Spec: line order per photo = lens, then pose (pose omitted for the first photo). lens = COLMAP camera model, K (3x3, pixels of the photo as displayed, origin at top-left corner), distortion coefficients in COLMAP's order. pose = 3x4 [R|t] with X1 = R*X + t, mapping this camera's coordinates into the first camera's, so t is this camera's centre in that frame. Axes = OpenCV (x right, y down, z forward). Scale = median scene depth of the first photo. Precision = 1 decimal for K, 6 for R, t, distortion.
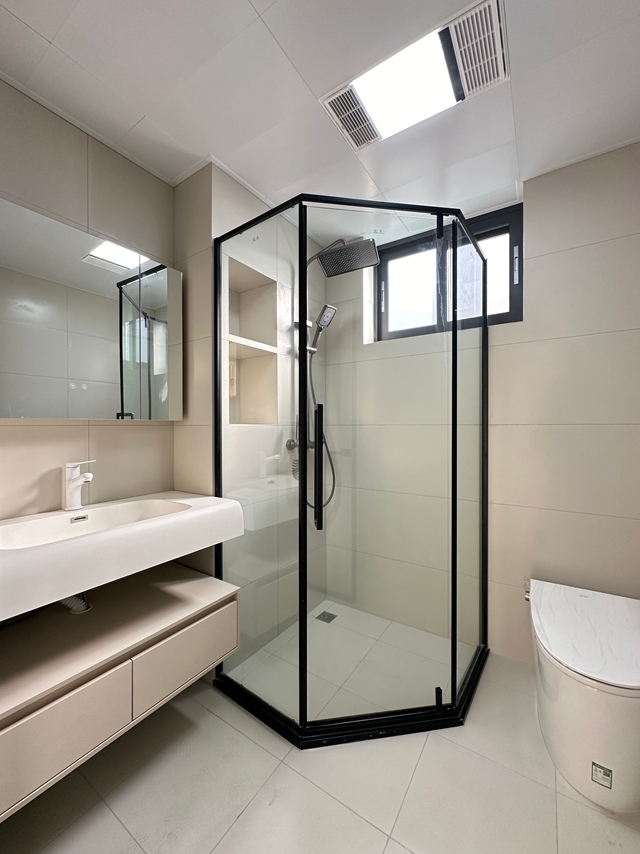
lens RADIAL K [[341.9, 0, 322.8], [0, 341.9, 427.0], [0, 0, 1]] dist [0.002276, -0.000036]
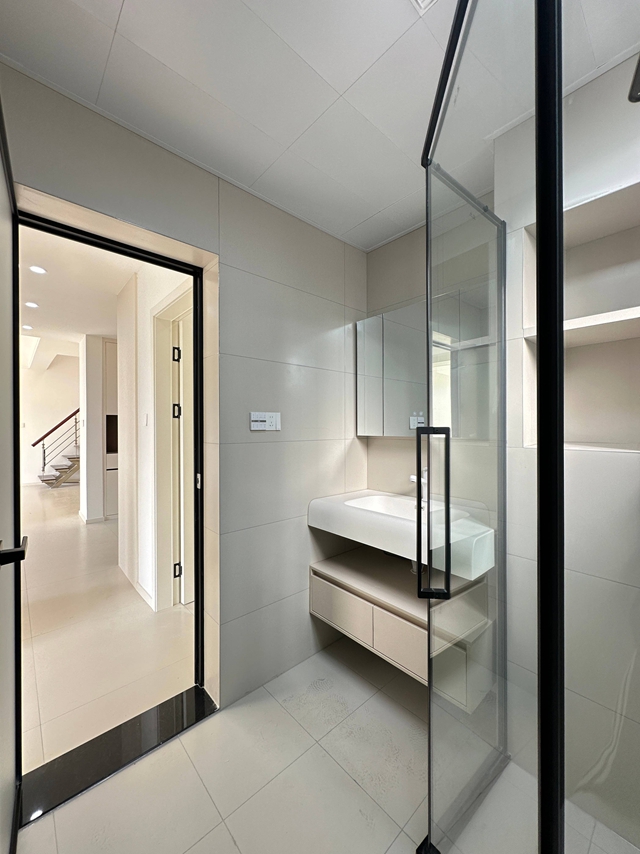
lens RADIAL K [[341.9, 0, 312.9], [0, 341.9, 426.3], [0, 0, 1]] dist [0.002276, -0.000036]
pose [[-0.258510, 0.000763, -0.966008, 0.589183], [-0.004219, 0.999989, 0.001919, -0.051136], [0.965999, 0.004572, -0.258504, 0.735219]]
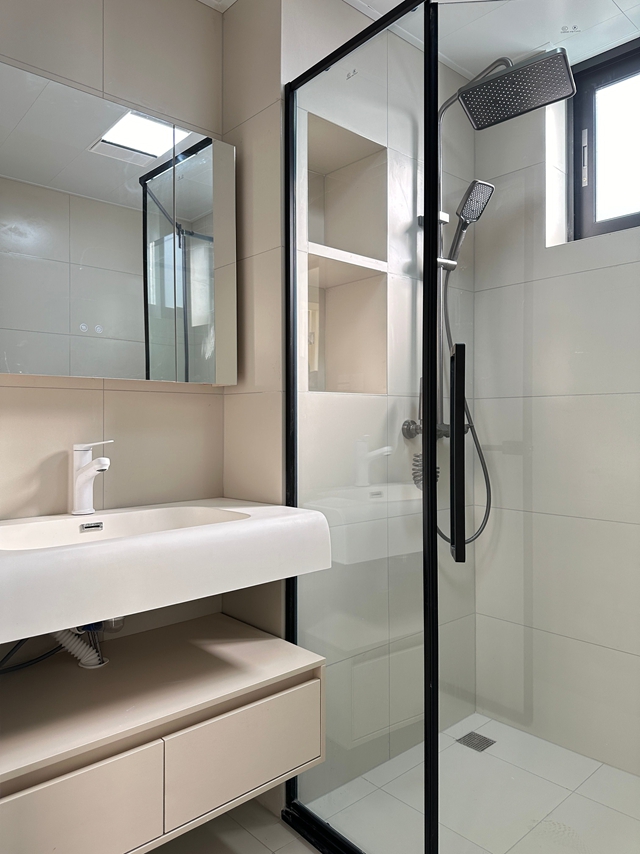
lens RADIAL K [[607.6, 0, 321.0], [0, 607.6, 421.5], [0, 0, 1]] dist [0.049516, -0.064521]
pose [[0.970384, -0.000067, -0.241567, 0.009415], [-0.001410, 0.999981, -0.005944, 0.053901], [0.241562, 0.006109, 0.970366, -0.040040]]
